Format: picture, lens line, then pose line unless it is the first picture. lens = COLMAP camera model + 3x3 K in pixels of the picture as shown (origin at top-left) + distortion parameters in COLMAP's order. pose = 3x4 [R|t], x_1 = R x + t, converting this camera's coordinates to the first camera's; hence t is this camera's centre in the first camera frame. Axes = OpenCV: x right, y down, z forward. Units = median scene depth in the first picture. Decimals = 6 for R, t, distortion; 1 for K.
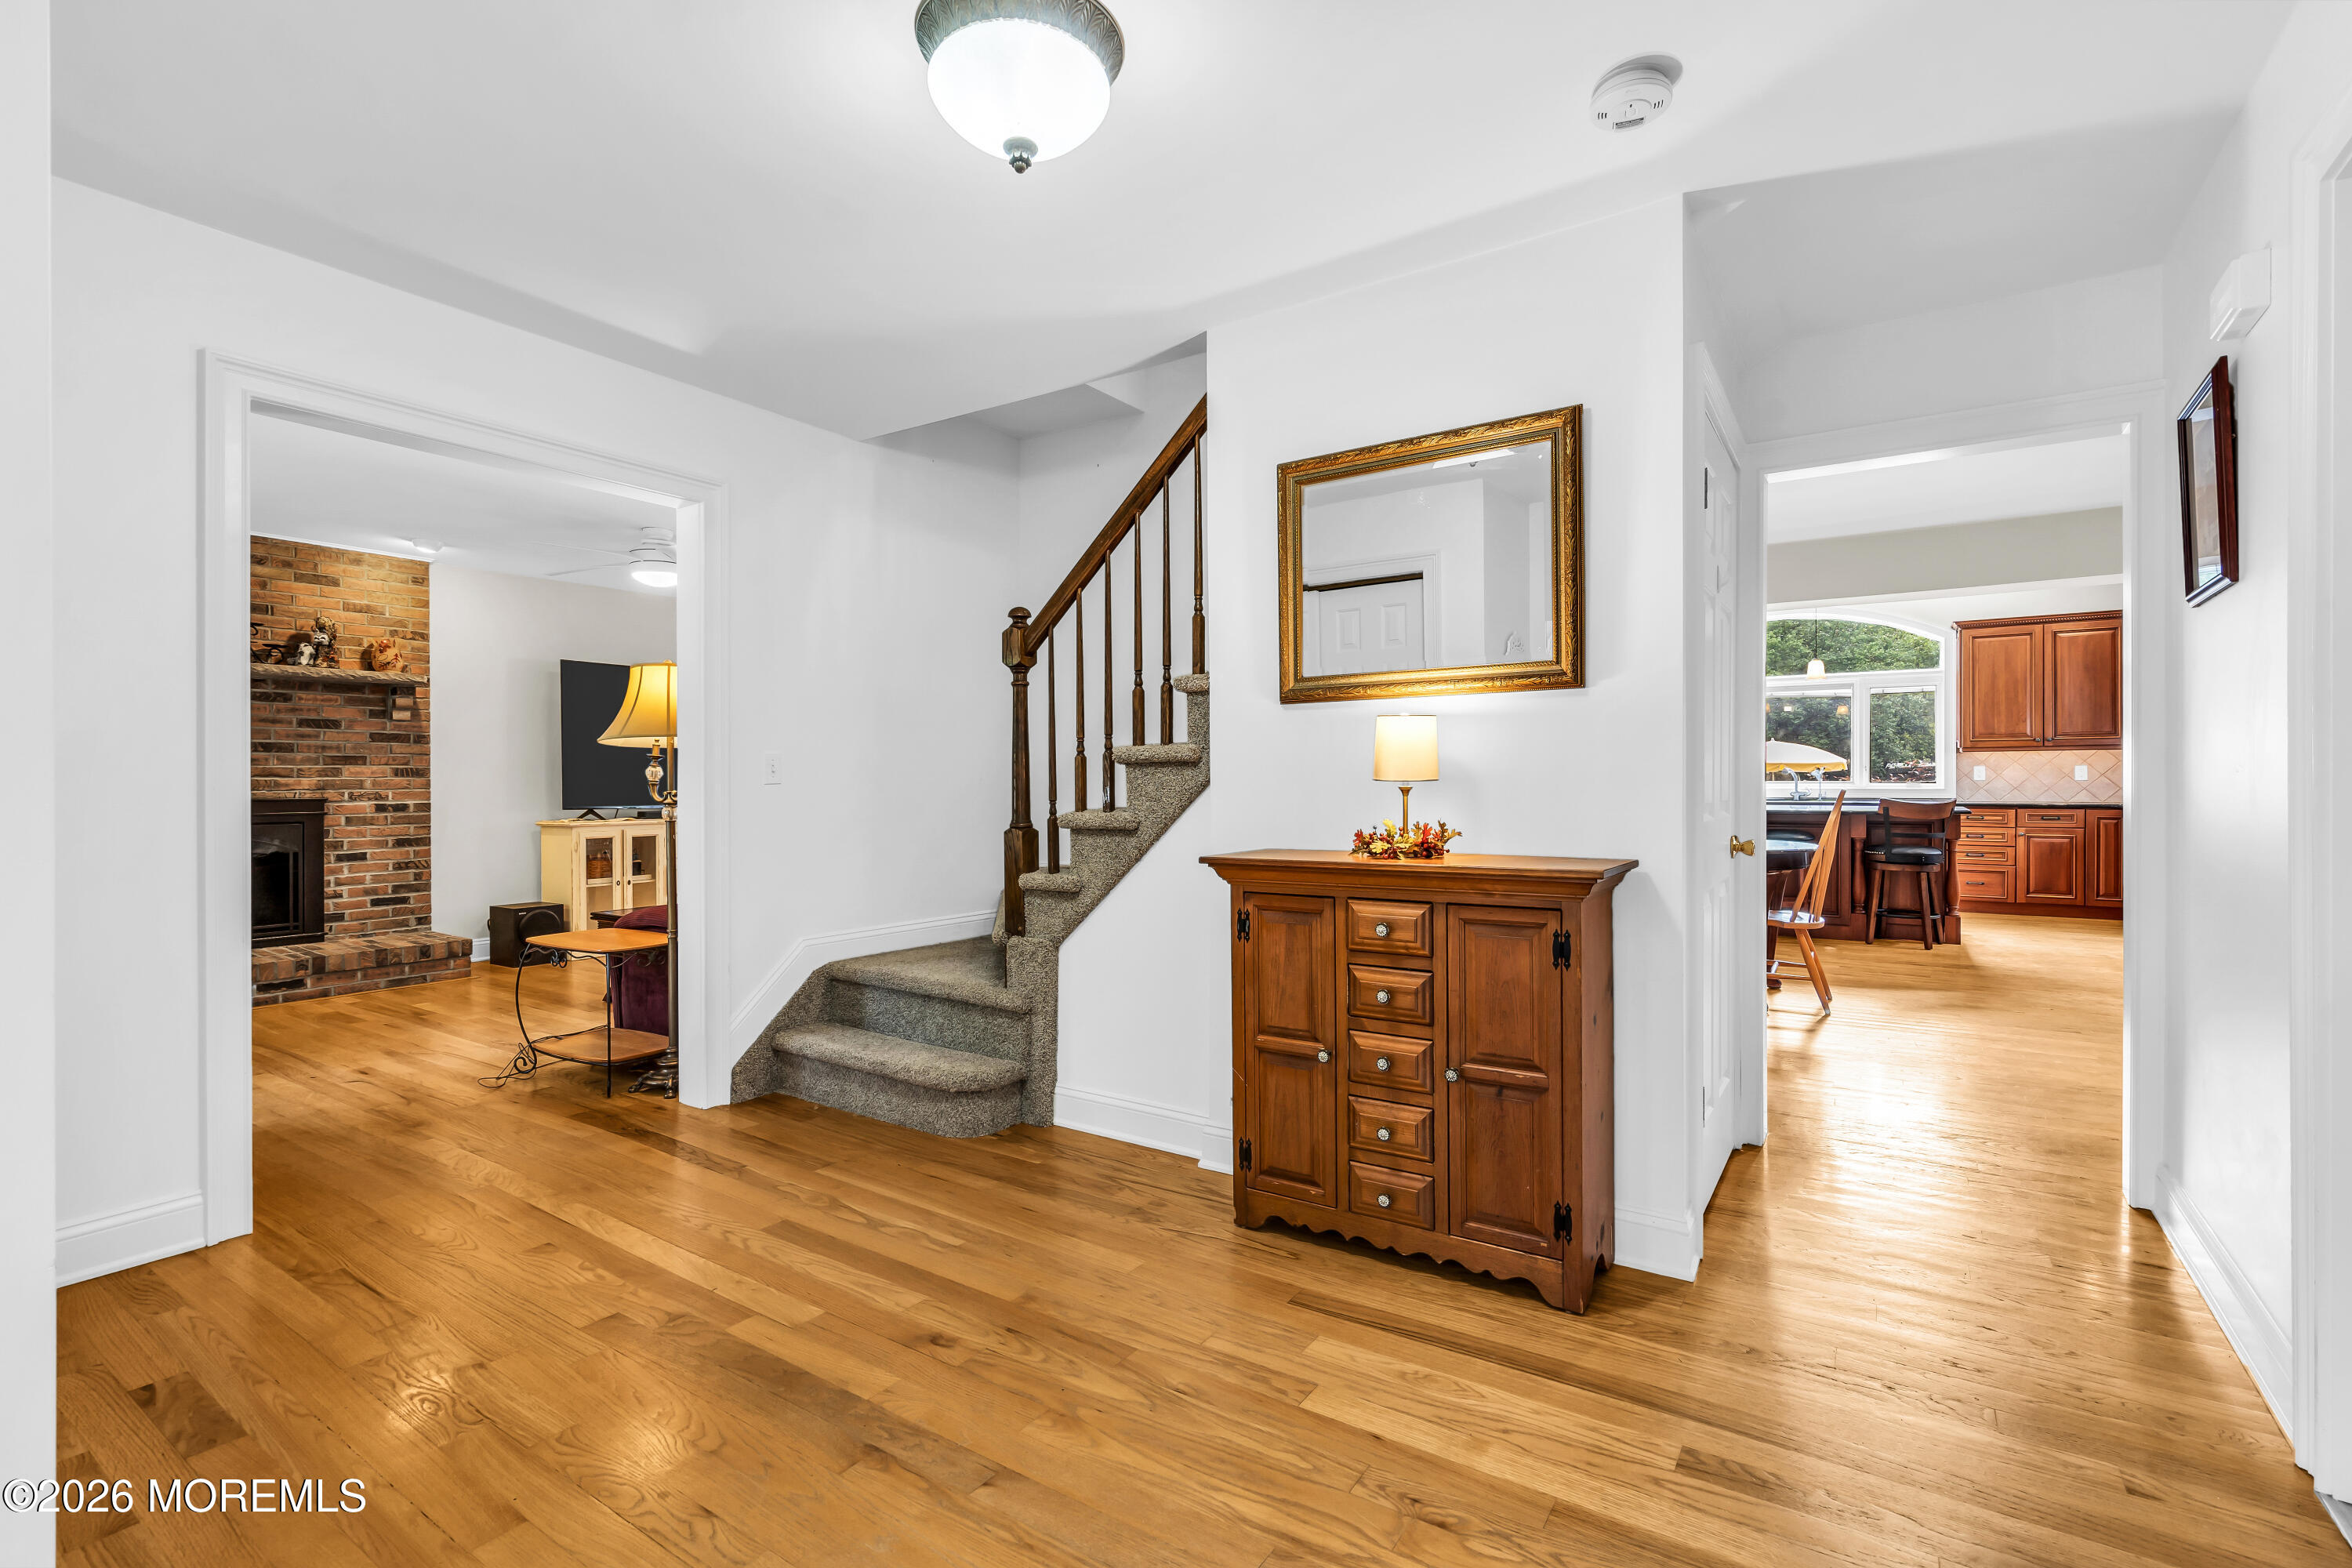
lens RADIAL K [[1073.3, 0, 1177.0], [0, 1073.3, 778.8], [0, 0, 1]] dist [-0.004742, 0.002145]
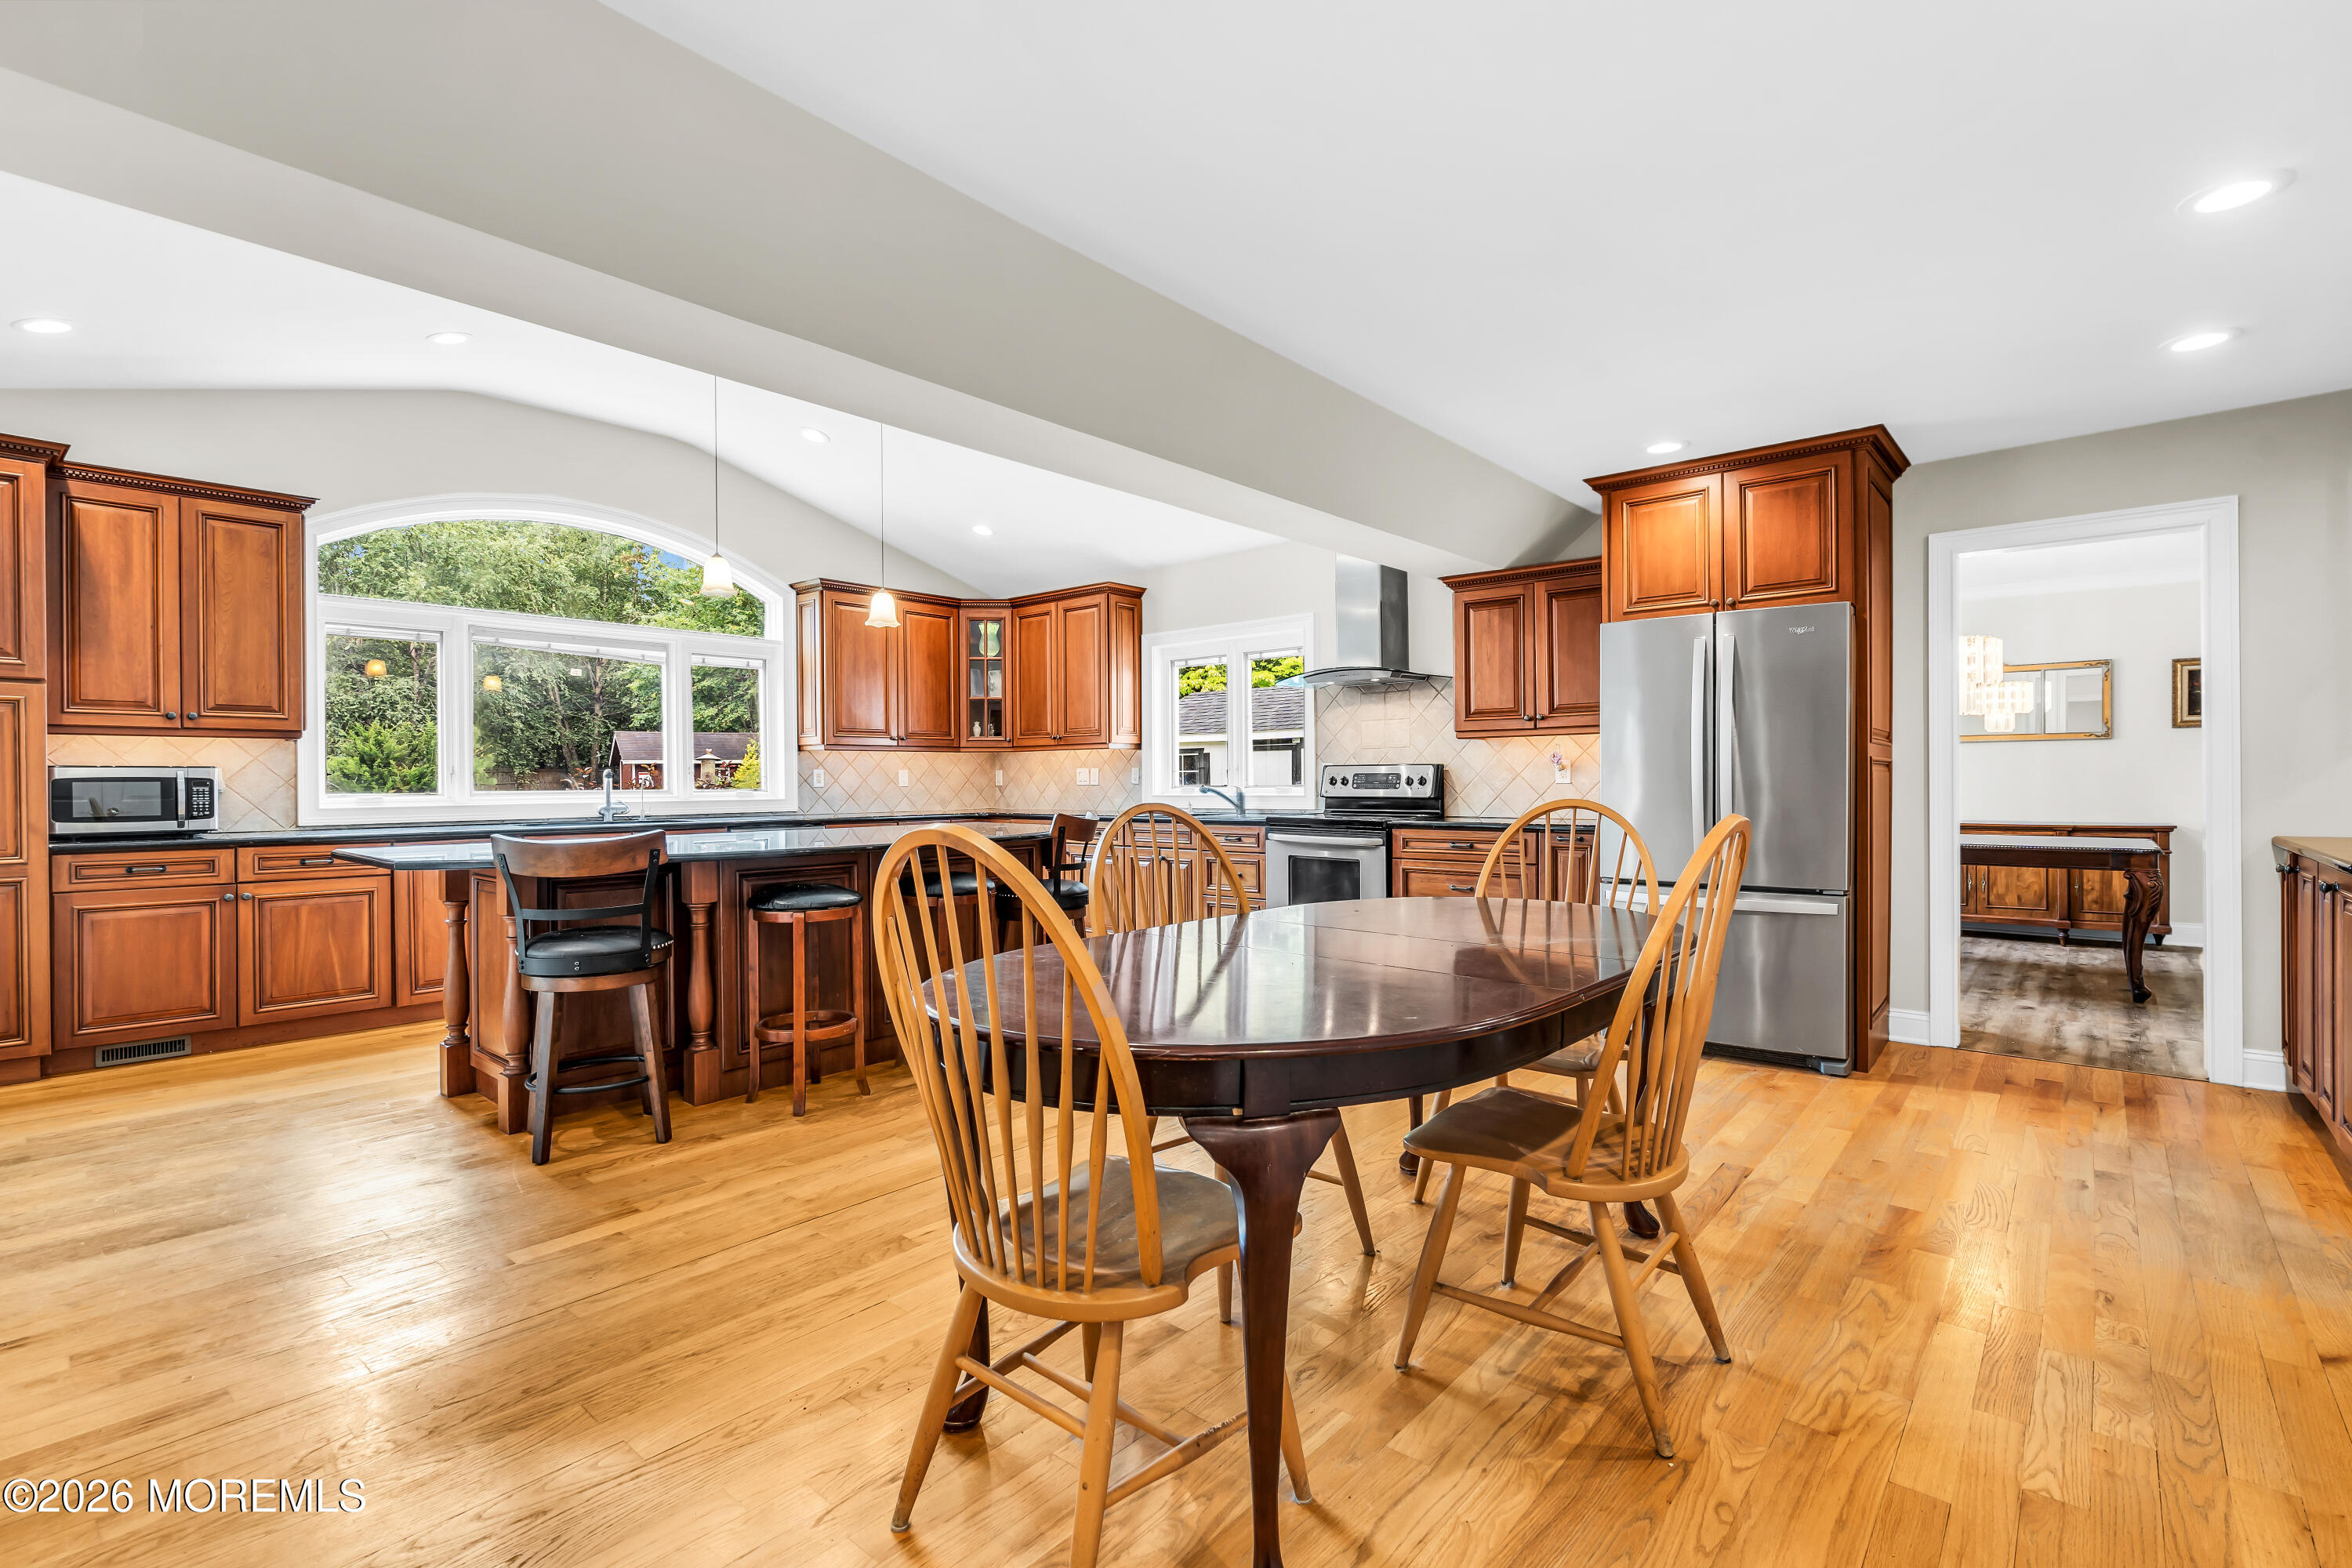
lens RADIAL K [[1073.3, 0, 1185.6], [0, 1073.3, 785.7], [0, 0, 1]] dist [-0.004742, 0.002145]
pose [[0.117446, -0.003617, 0.993073, 0.006379], [0.005103, 0.999982, 0.003038, -0.001471], [-0.993066, 0.004711, 0.117463, 1.039114]]
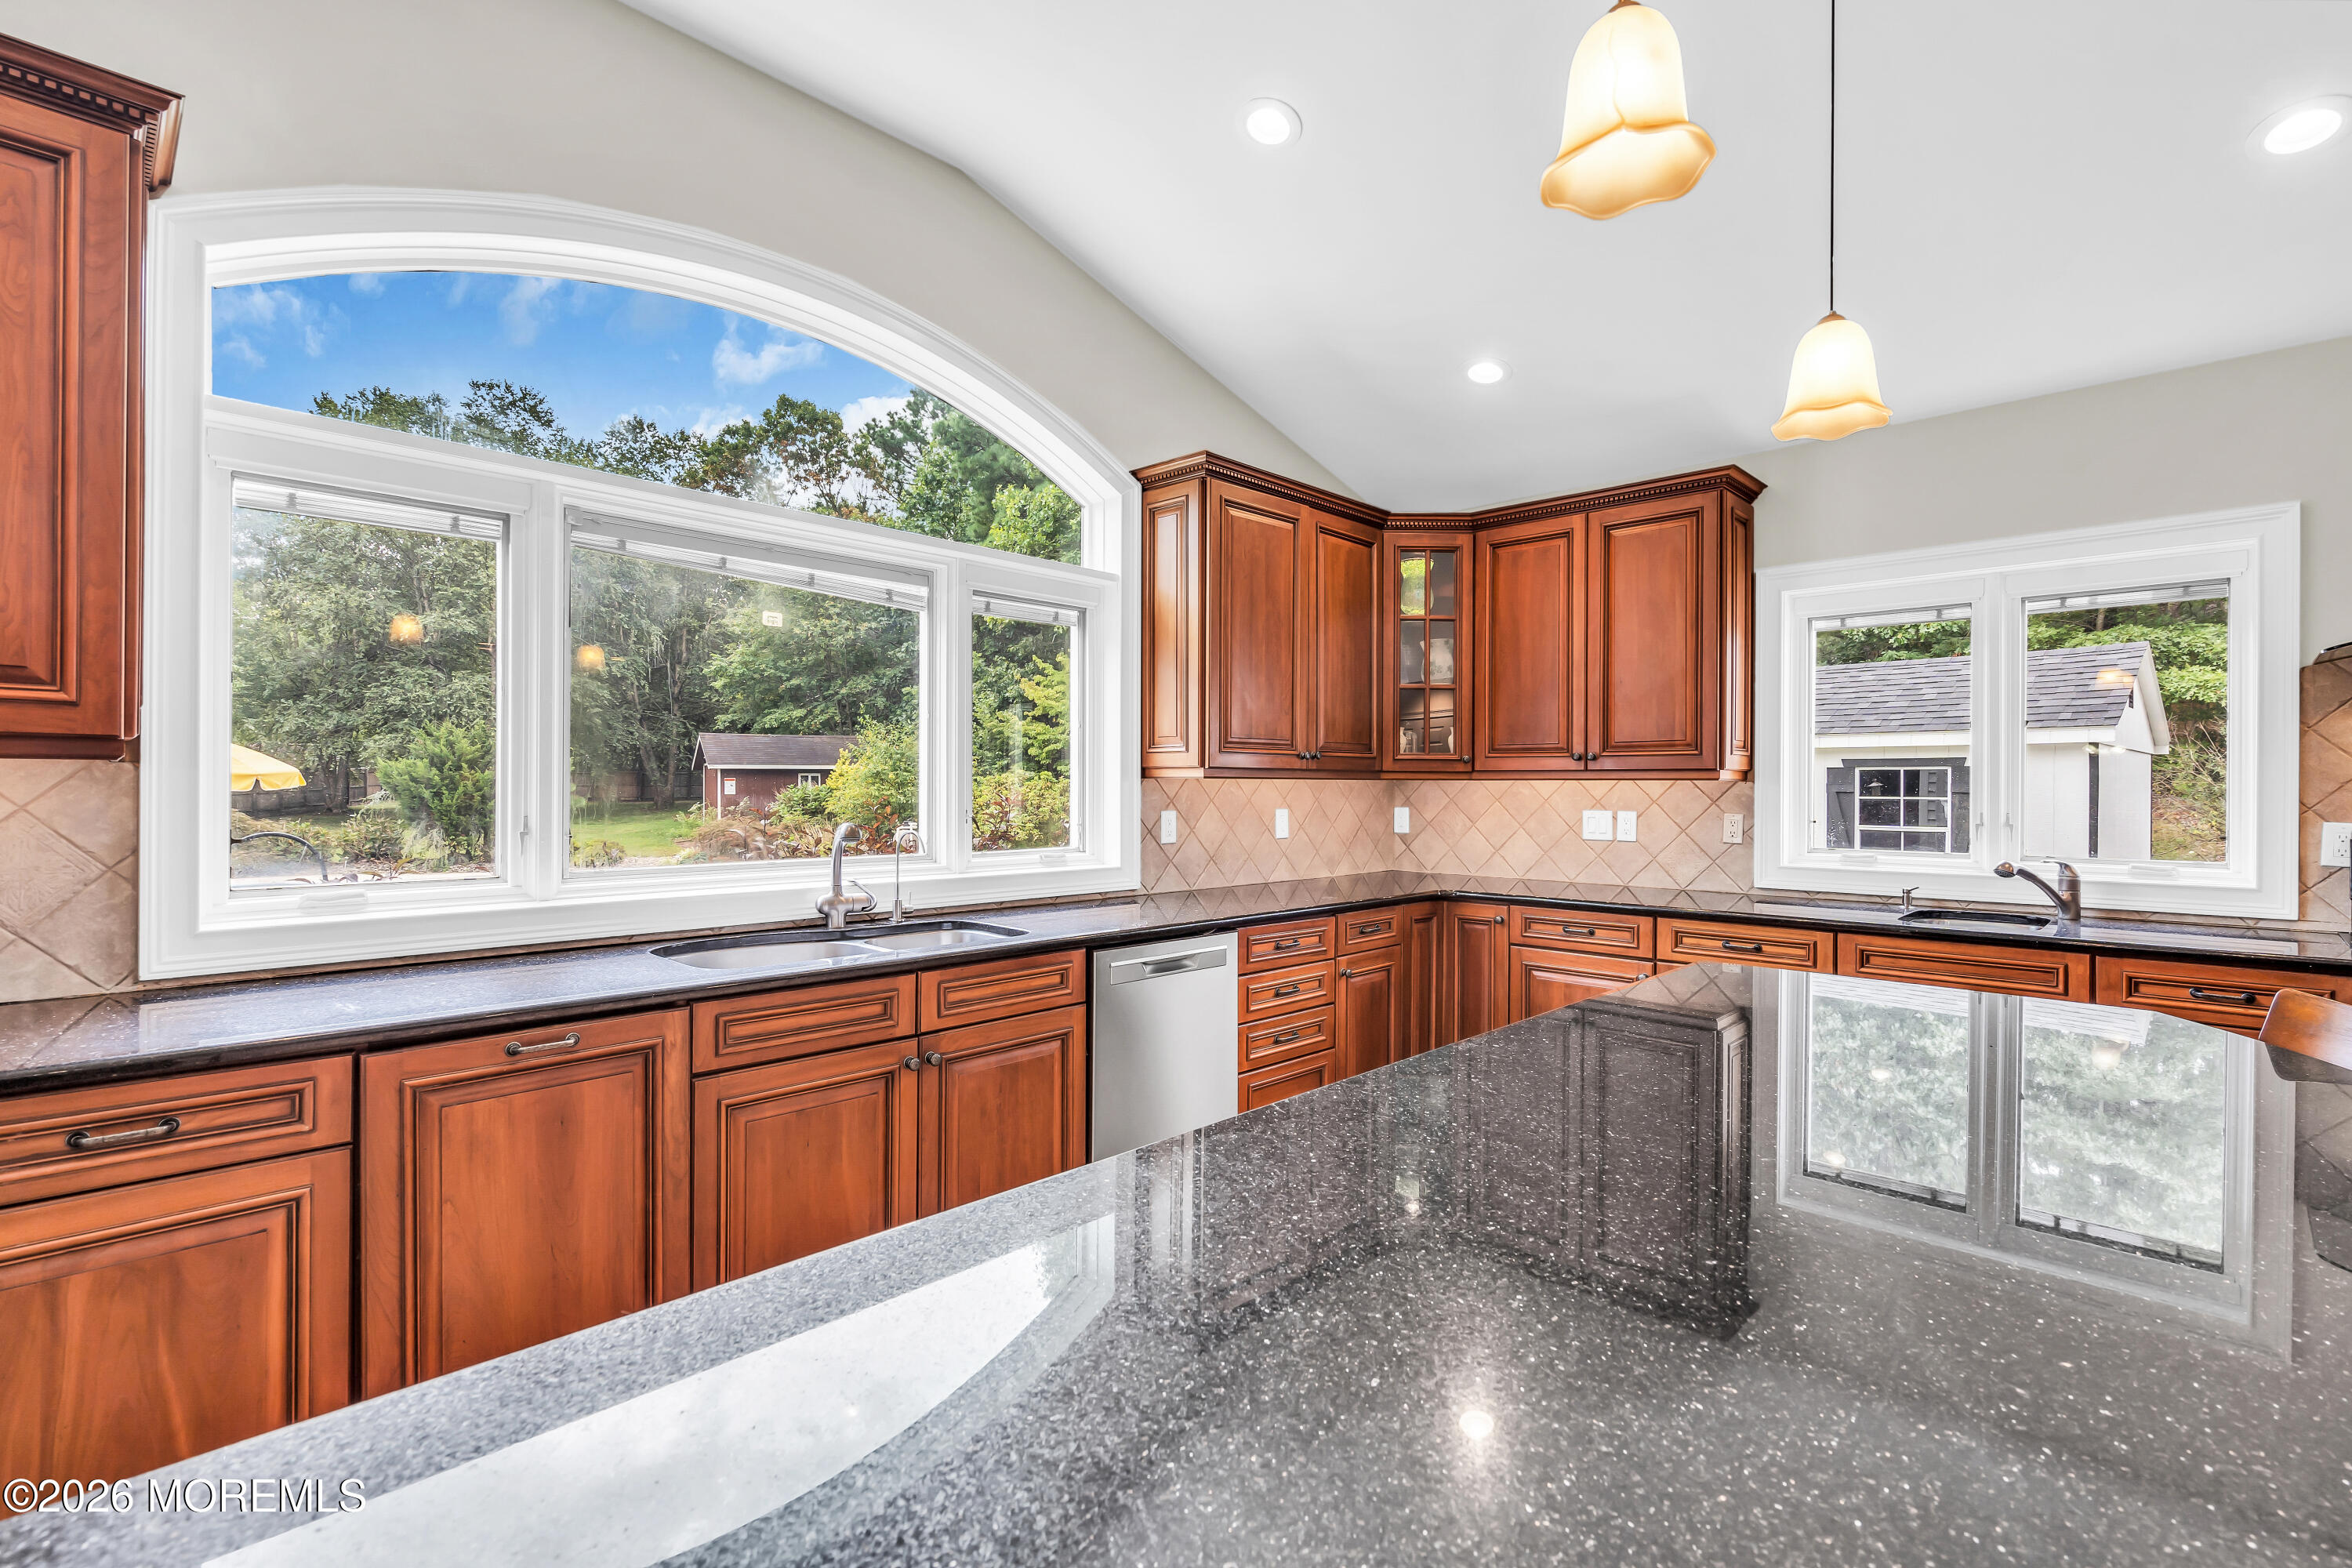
lens RADIAL K [[1073.3, 0, 1181.5], [0, 1073.3, 787.2], [0, 0, 1]] dist [-0.004742, 0.002145]
pose [[0.170570, 0.002141, 0.985343, 0.526332], [-0.007437, 0.999972, -0.000885, -0.033860], [-0.985318, -0.007177, 0.170581, 1.490733]]
